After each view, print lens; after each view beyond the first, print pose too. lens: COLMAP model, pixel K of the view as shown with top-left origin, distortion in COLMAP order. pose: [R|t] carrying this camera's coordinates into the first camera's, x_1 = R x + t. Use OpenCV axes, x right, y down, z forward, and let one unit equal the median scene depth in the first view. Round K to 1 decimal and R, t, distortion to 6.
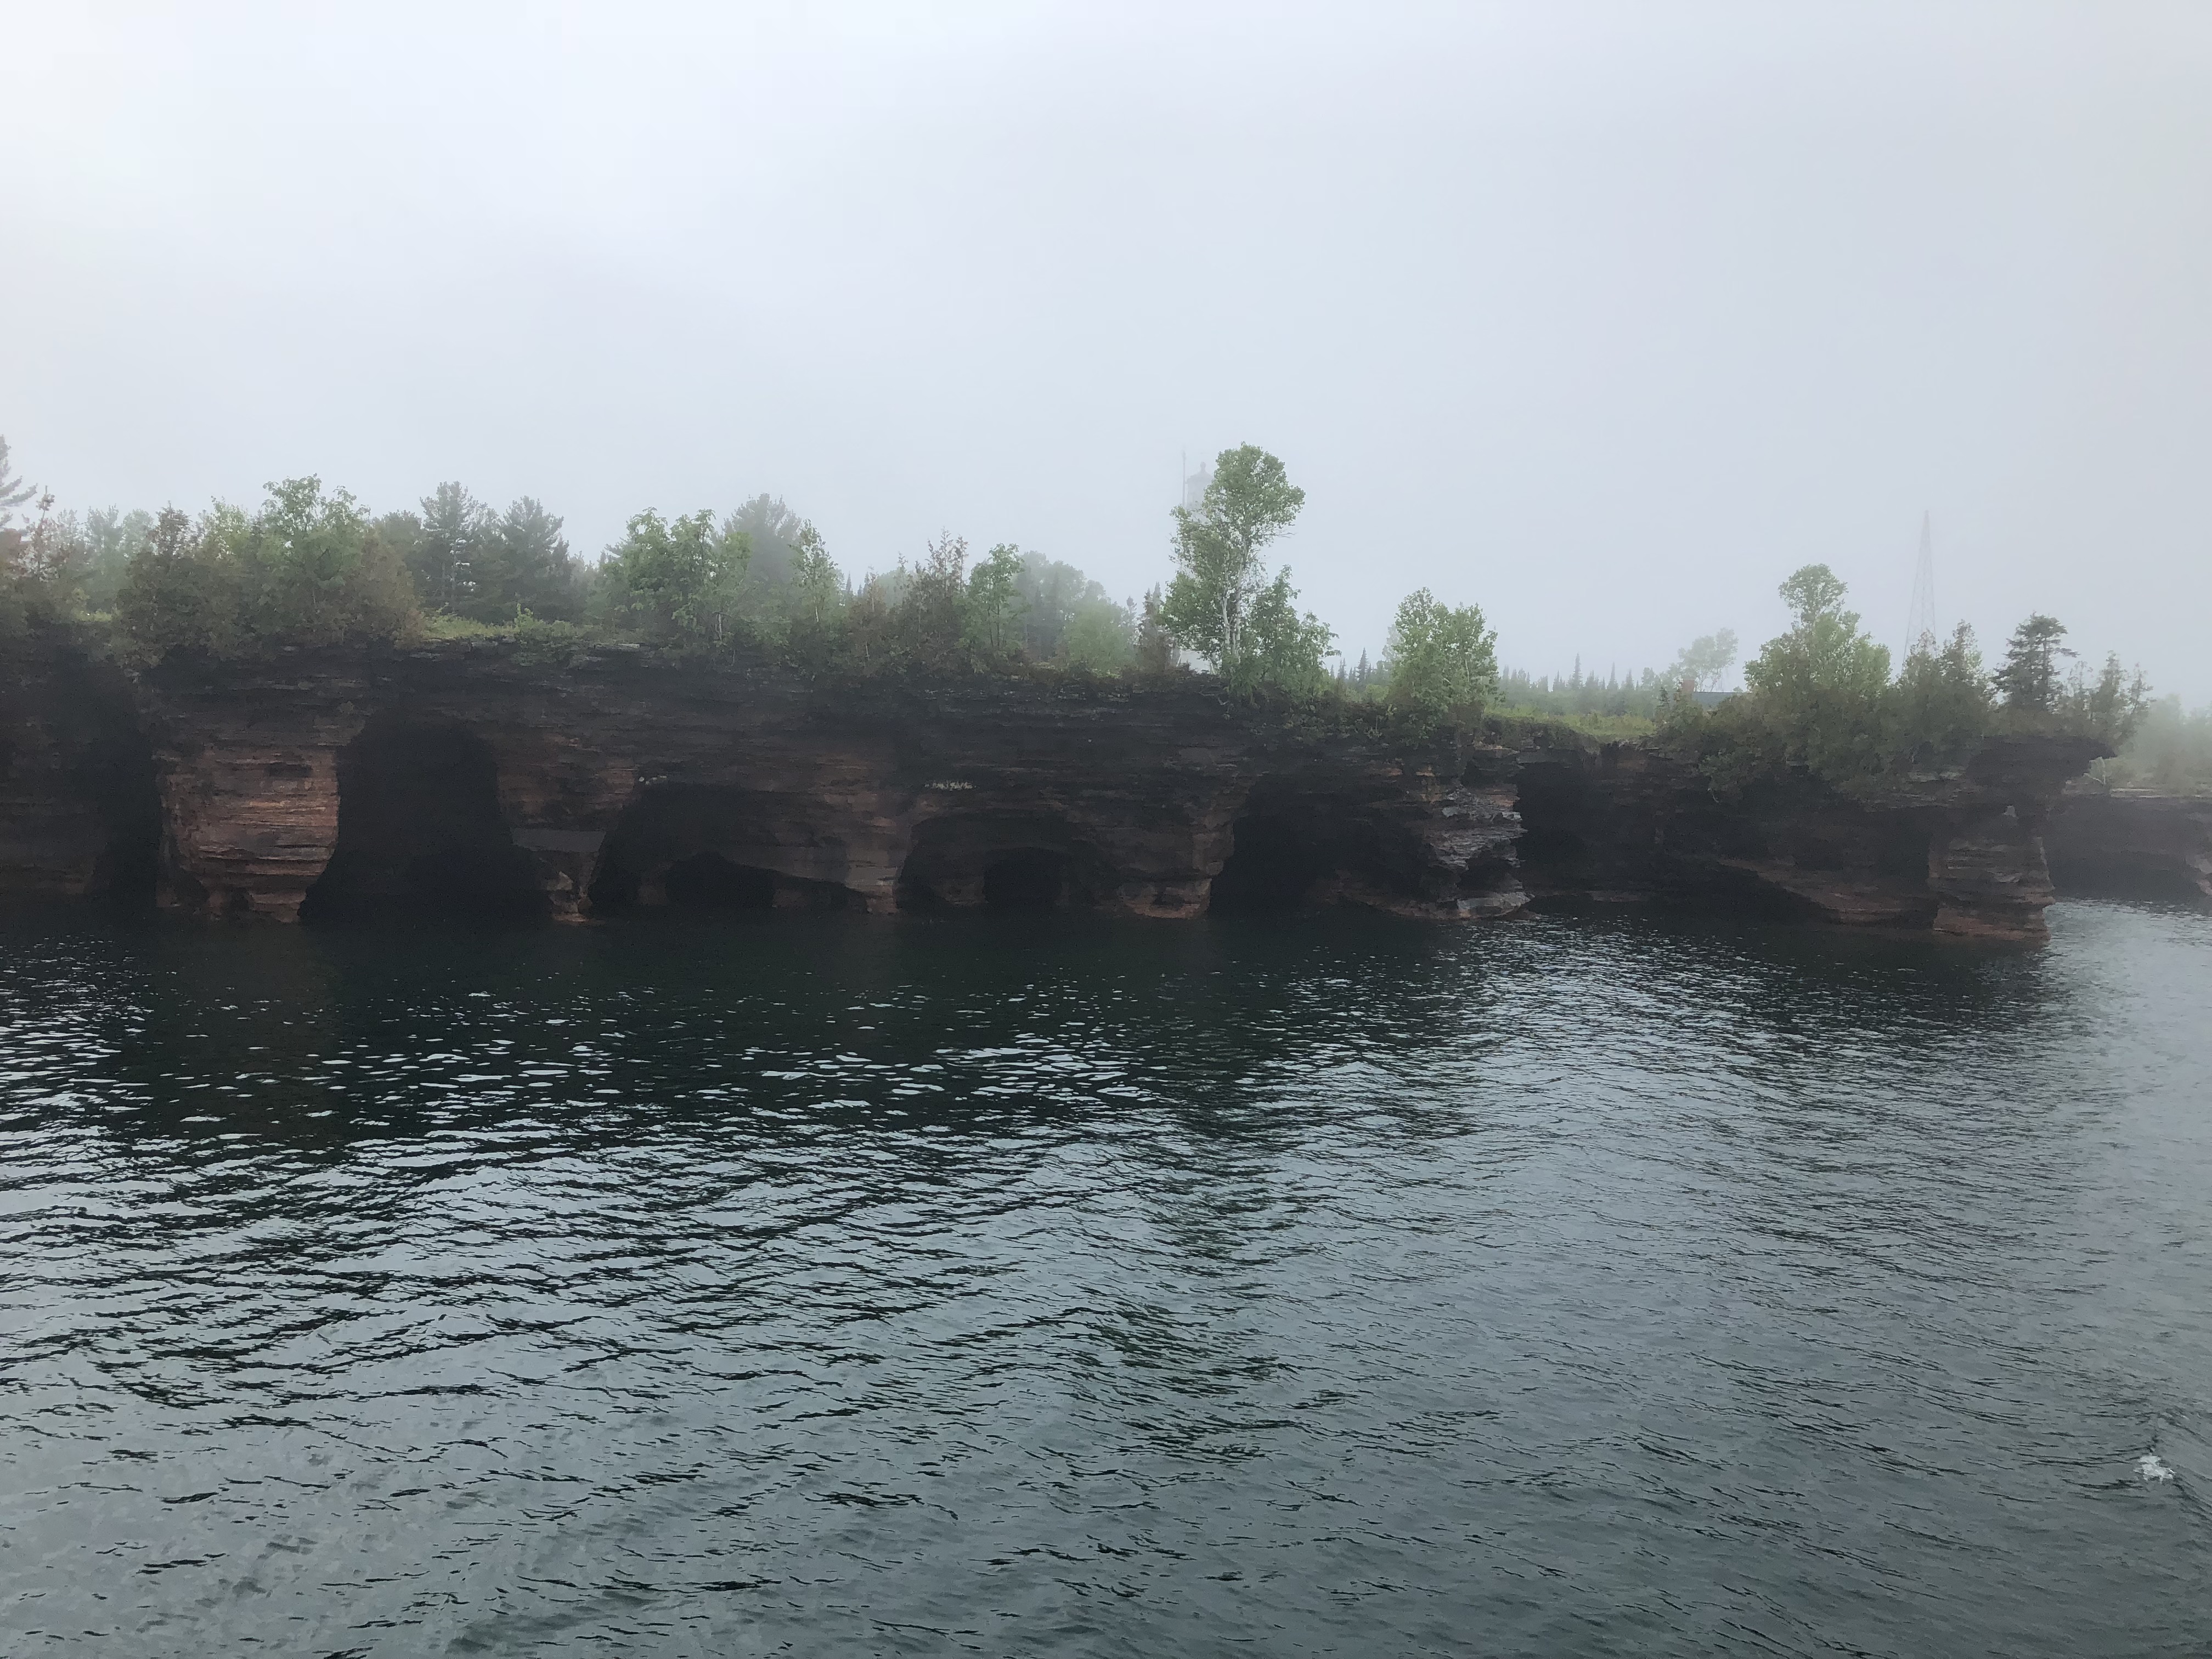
lens RADIAL K [[1822.0, 0, 1121.0], [0, 1822.0, 928.0], [0, 0, 1]] dist [0.076585, -0.164085]
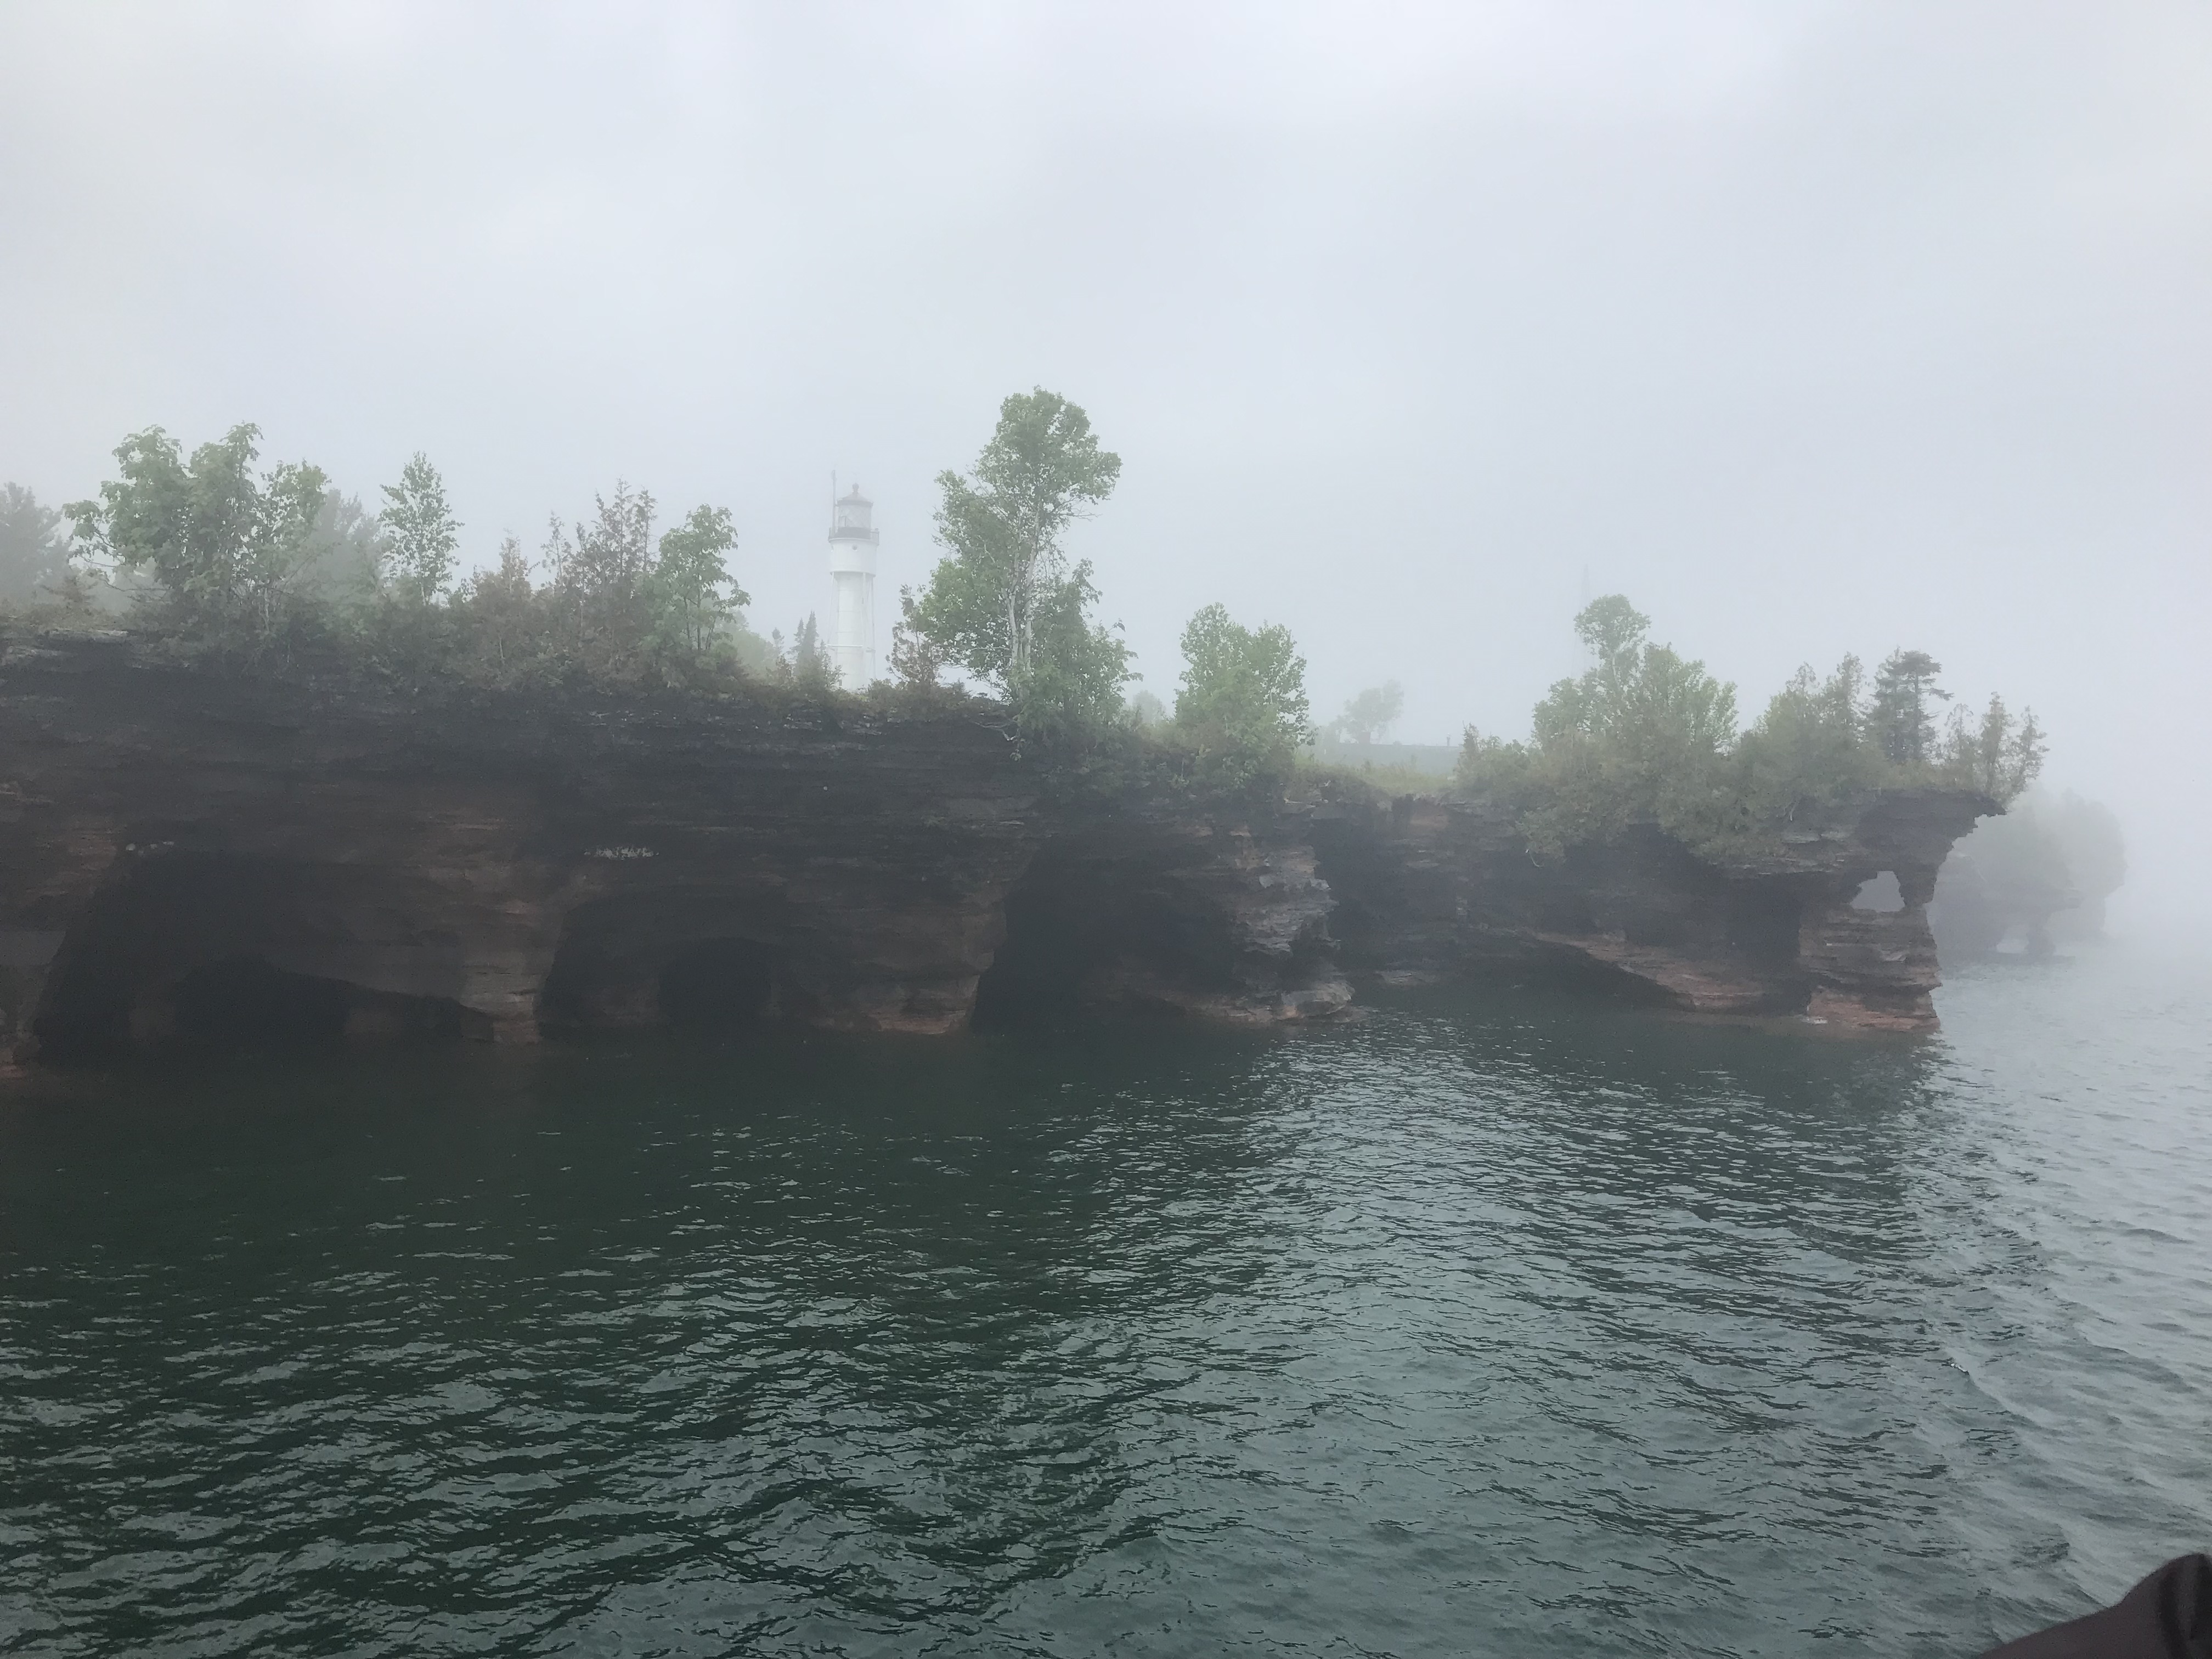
lens RADIAL K [[1816.1, 0, 1106.0], [0, 1816.1, 829.5], [0, 0, 1]] dist [0.077252, -0.222215]
pose [[0.977532, -0.000546, 0.210787, -0.053075], [0.017985, 0.996566, -0.080821, -0.024658], [-0.210019, 0.082796, 0.974185, 0.258264]]
